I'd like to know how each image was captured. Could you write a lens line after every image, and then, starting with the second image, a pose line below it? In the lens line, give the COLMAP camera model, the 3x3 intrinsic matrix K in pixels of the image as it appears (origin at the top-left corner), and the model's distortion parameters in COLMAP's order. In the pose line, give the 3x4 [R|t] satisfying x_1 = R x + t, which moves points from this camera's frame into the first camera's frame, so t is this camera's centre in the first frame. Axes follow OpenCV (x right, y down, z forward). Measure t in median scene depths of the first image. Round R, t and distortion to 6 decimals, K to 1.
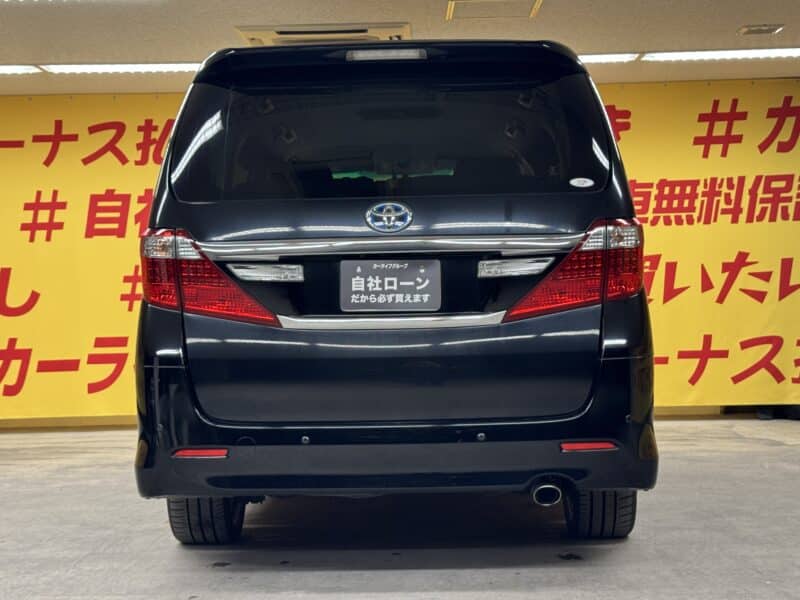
lens RADIAL K [[1370.1, 0, 400.4], [0, 1370.1, 307.4], [0, 0, 1]] dist [0.197608, 0.000000]
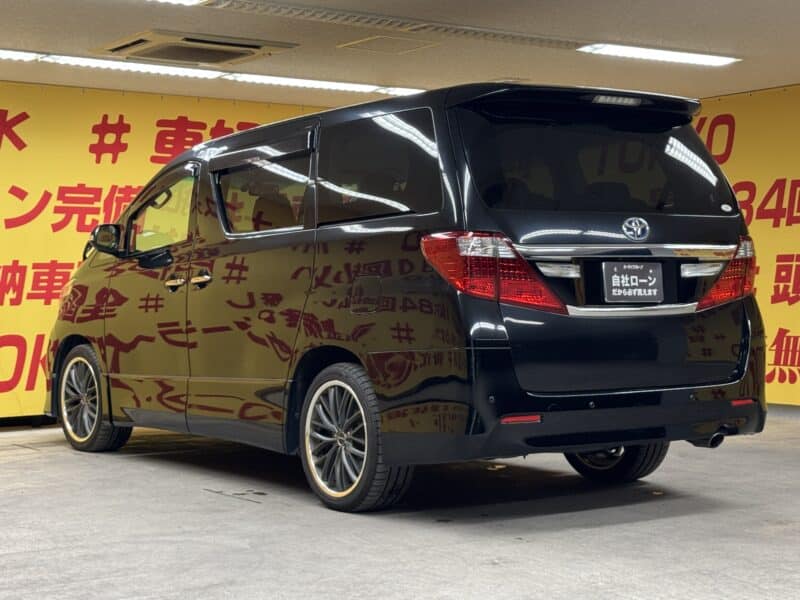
lens RADIAL K [[1449.1, 0, 400.2], [0, 1449.1, 296.7], [0, 0, 1]] dist [0.195553, 0.000000]
pose [[0.817698, 0.009696, 0.575566, -0.963102], [-0.001033, 0.999881, -0.015378, 0.018438], [-0.575647, 0.011980, 0.817611, 0.018087]]
